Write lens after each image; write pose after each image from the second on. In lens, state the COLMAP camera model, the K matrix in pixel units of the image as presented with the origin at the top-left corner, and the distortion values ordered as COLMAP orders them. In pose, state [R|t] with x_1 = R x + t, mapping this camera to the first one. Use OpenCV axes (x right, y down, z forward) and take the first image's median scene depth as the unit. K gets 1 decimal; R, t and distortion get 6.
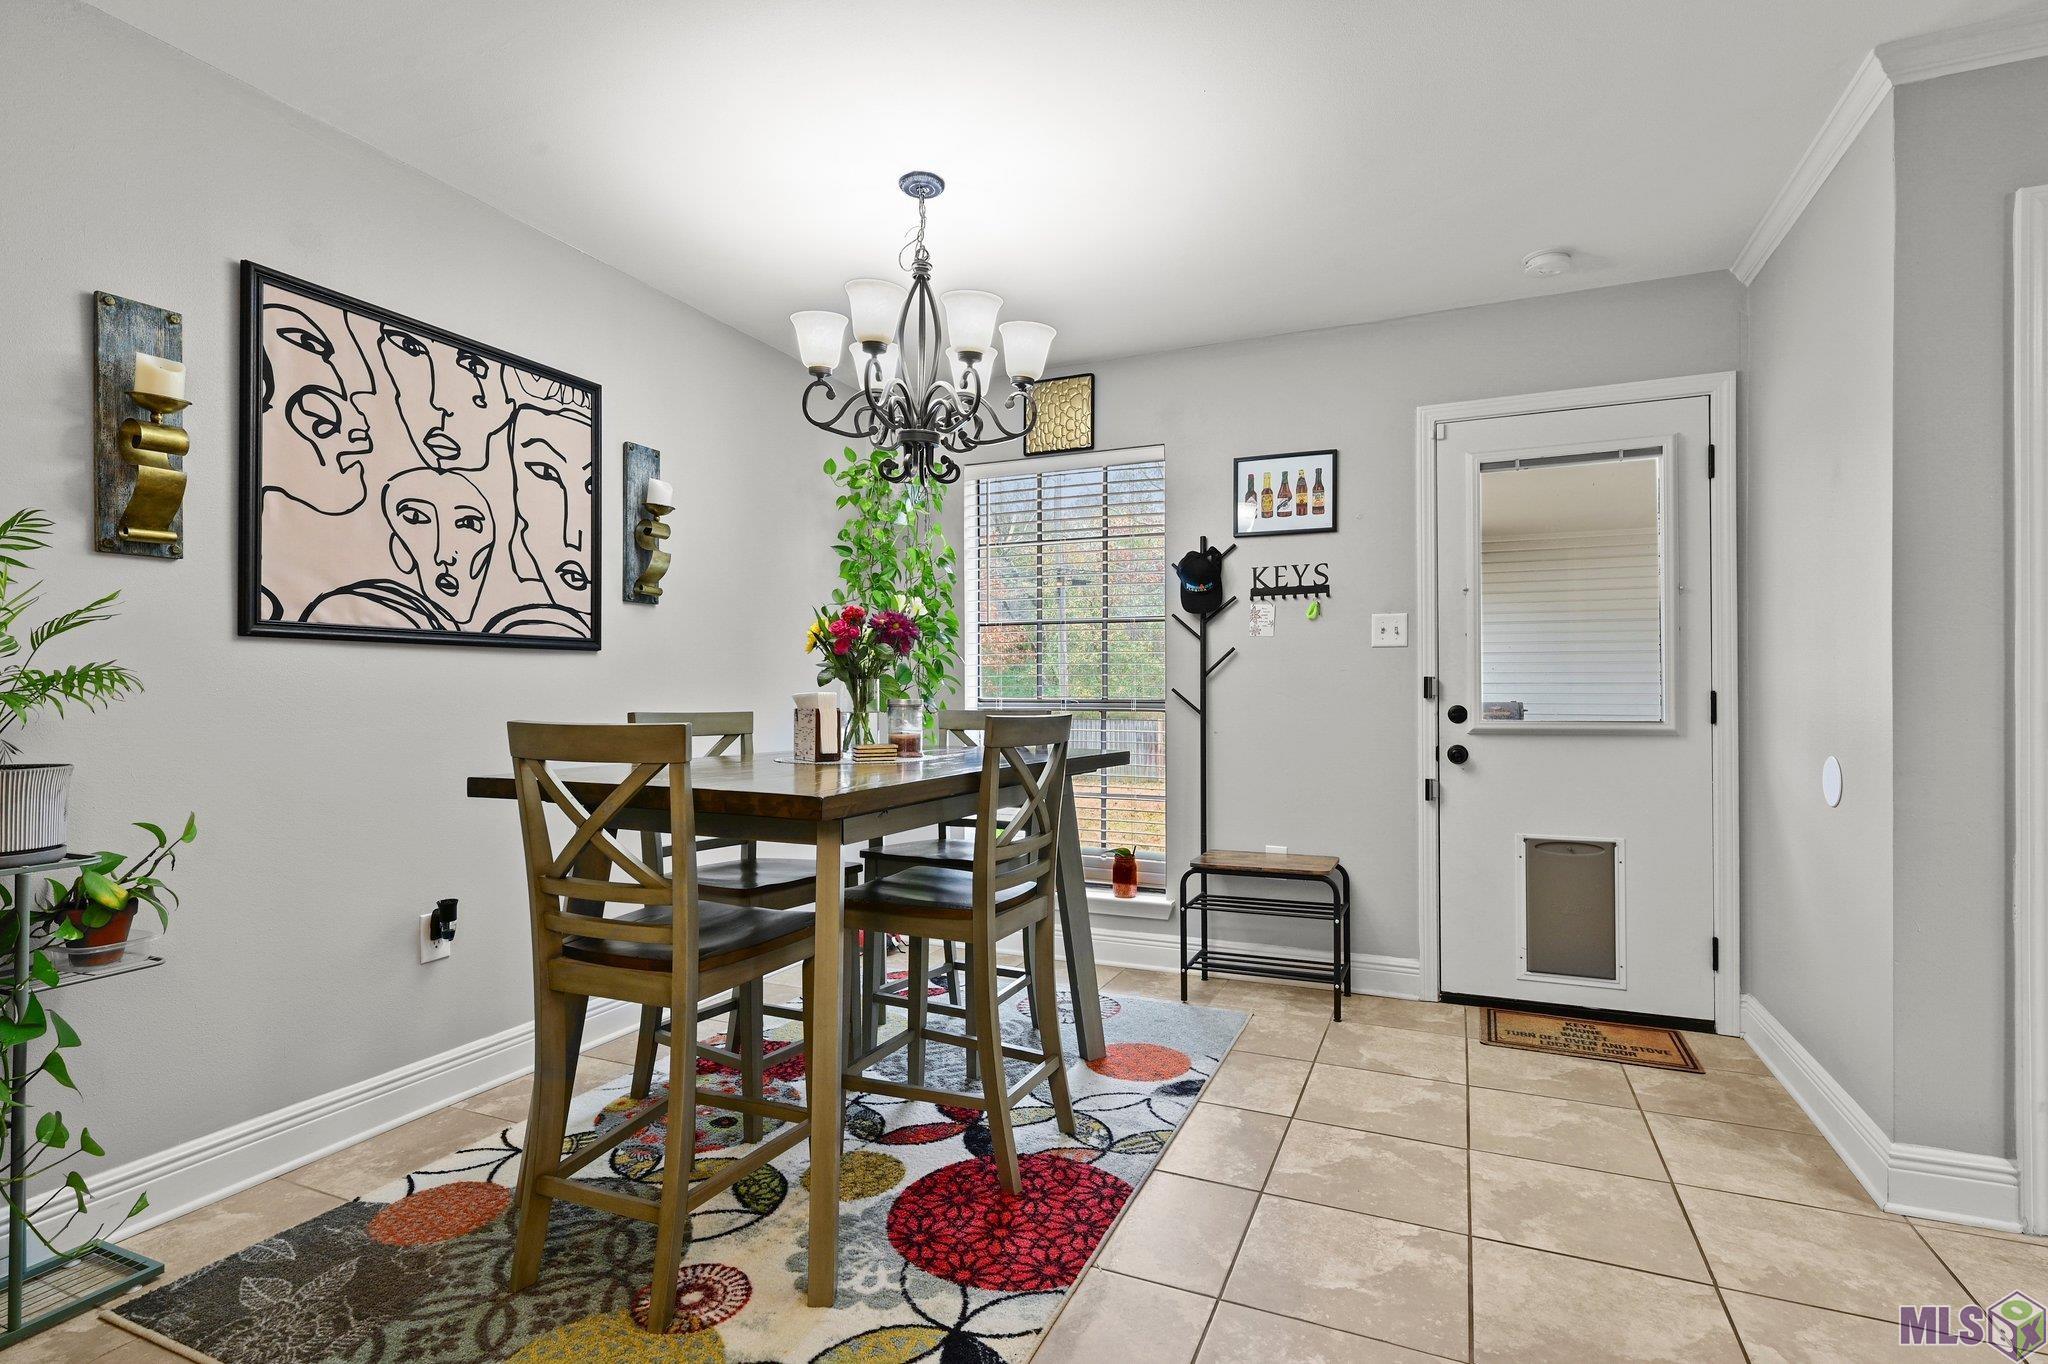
lens RADIAL K [[981.1, 0, 1030.8], [0, 981.1, 690.2], [0, 0, 1]] dist [-0.001715, -0.000170]
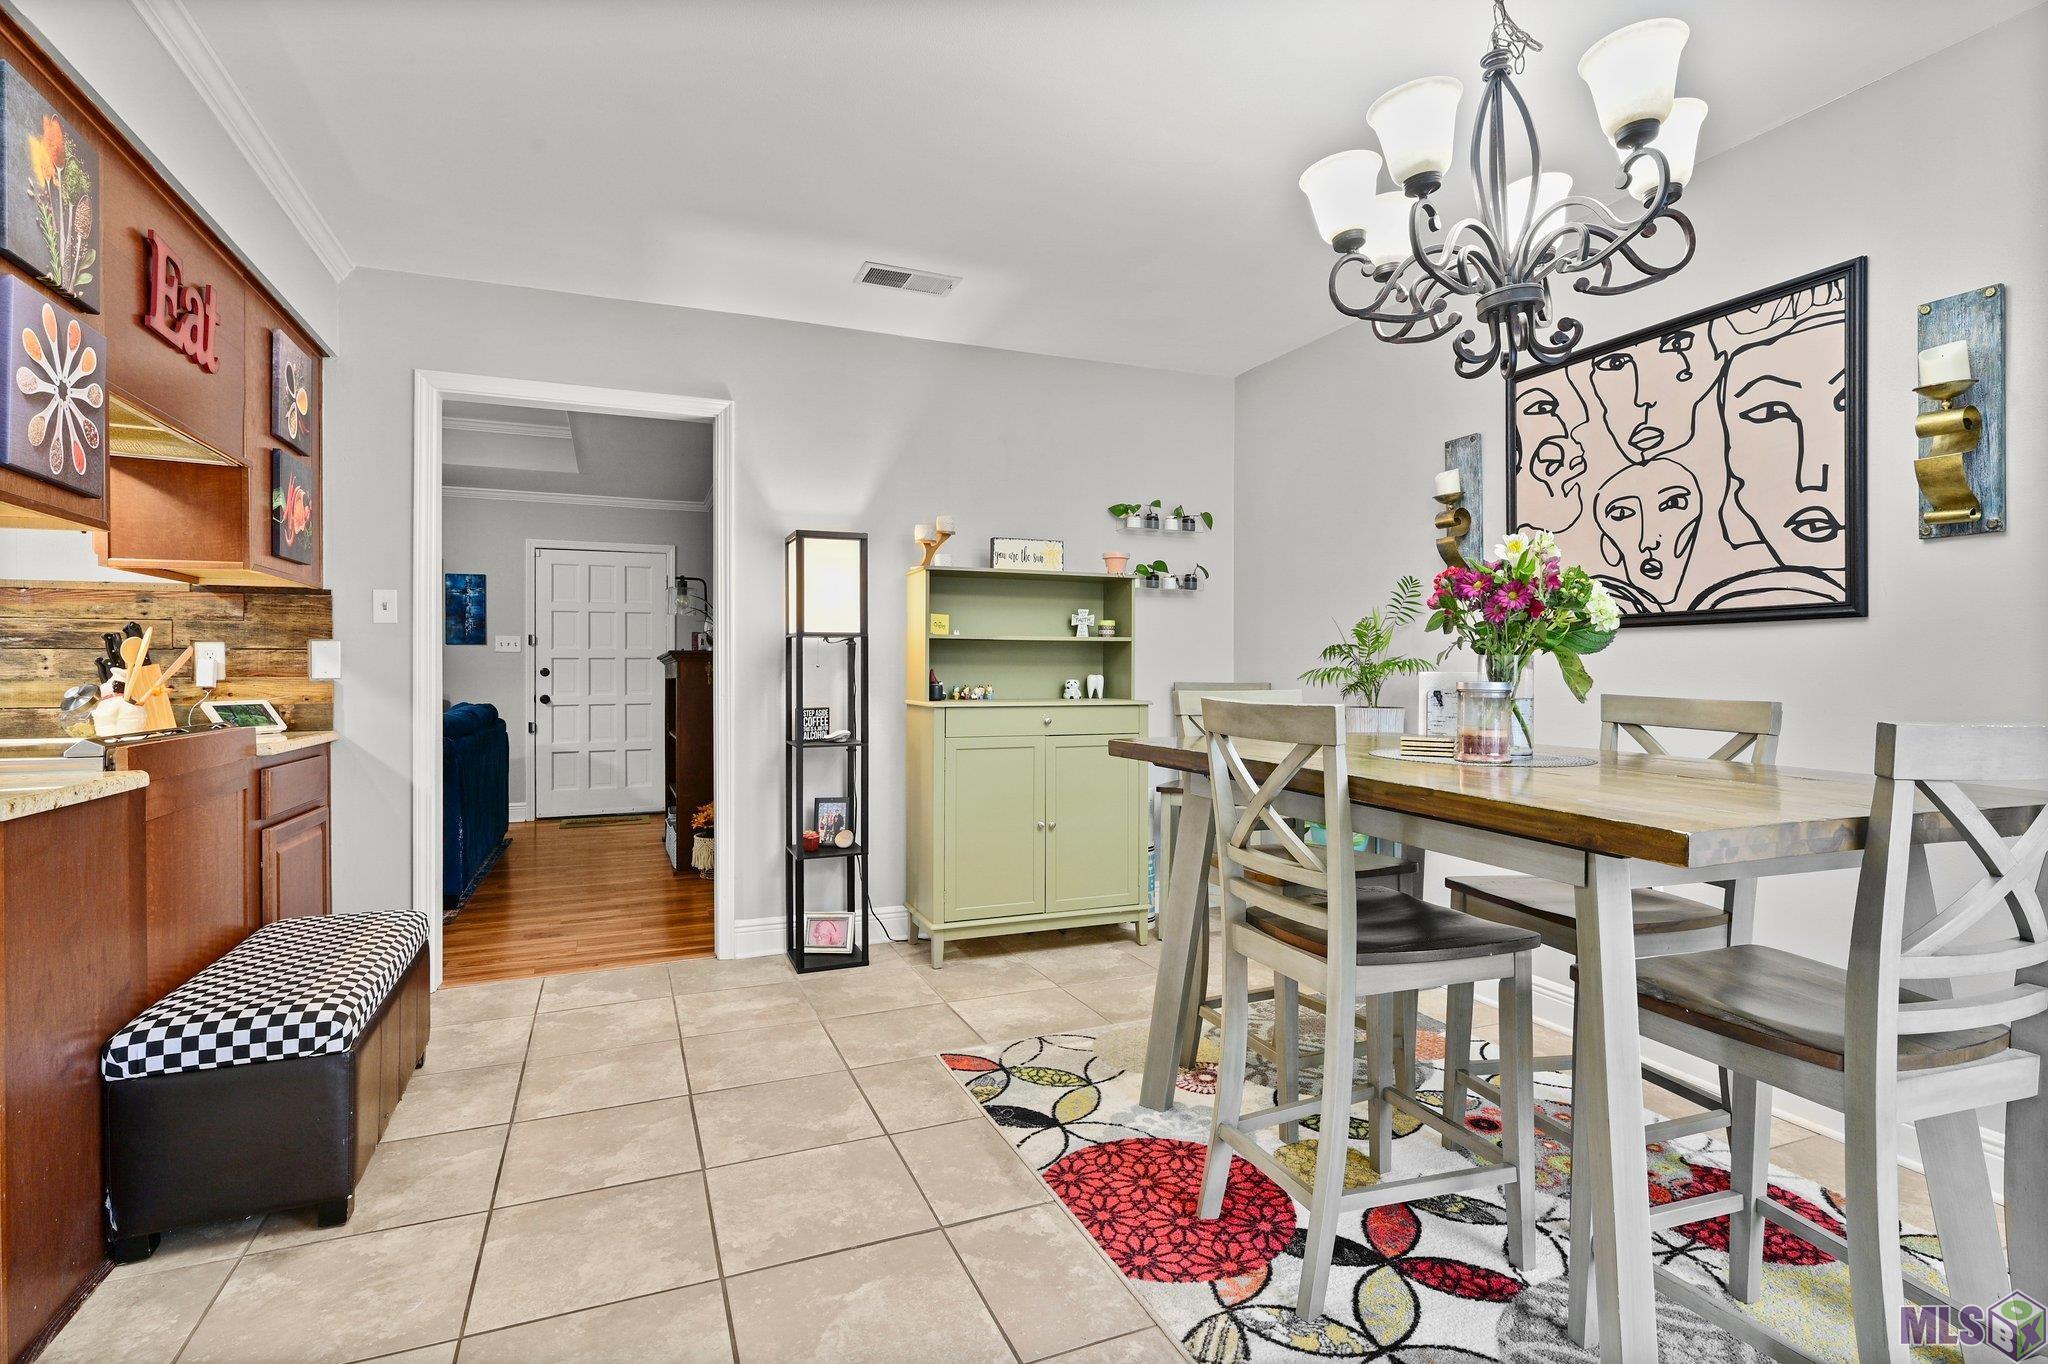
lens RADIAL K [[981.1, 0, 1021.9], [0, 981.1, 672.4], [0, 0, 1]] dist [-0.001715, -0.000170]
pose [[-0.693602, 0.004048, -0.720347, 0.613803], [0.002311, 0.999992, 0.003395, -0.002365], [0.720355, 0.000691, -0.693606, 1.220549]]
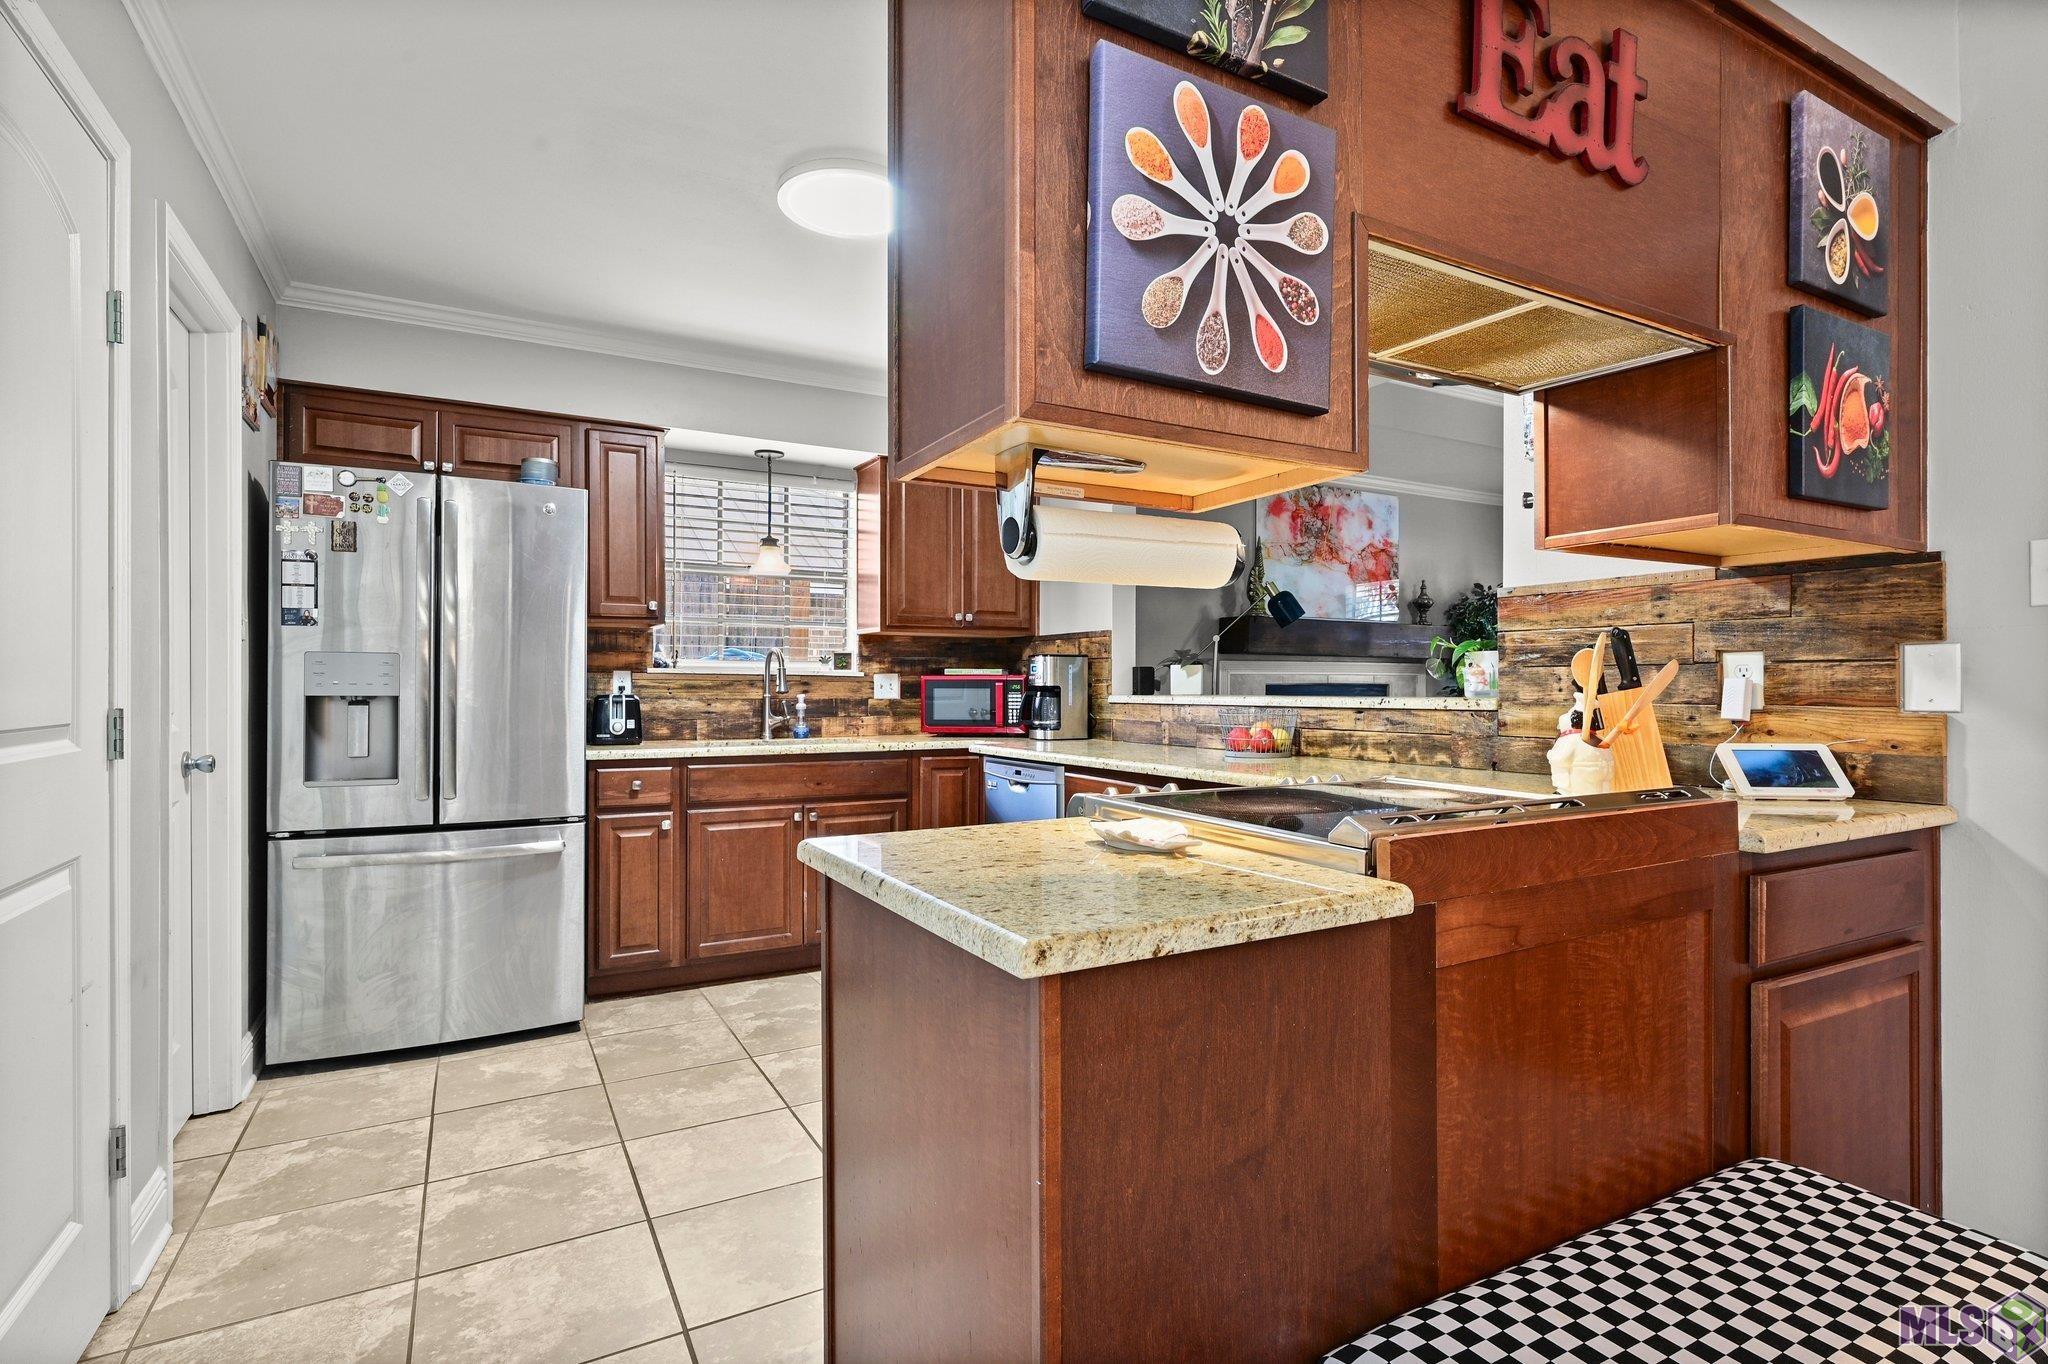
lens RADIAL K [[981.1, 0, 1024.1], [0, 981.1, 683.7], [0, 0, 1]] dist [-0.001715, -0.000170]
pose [[-0.795140, 0.001003, 0.606425, 0.422064], [0.001778, 0.999998, 0.000678, -0.013518], [-0.606424, 0.001617, -0.795140, 0.668051]]
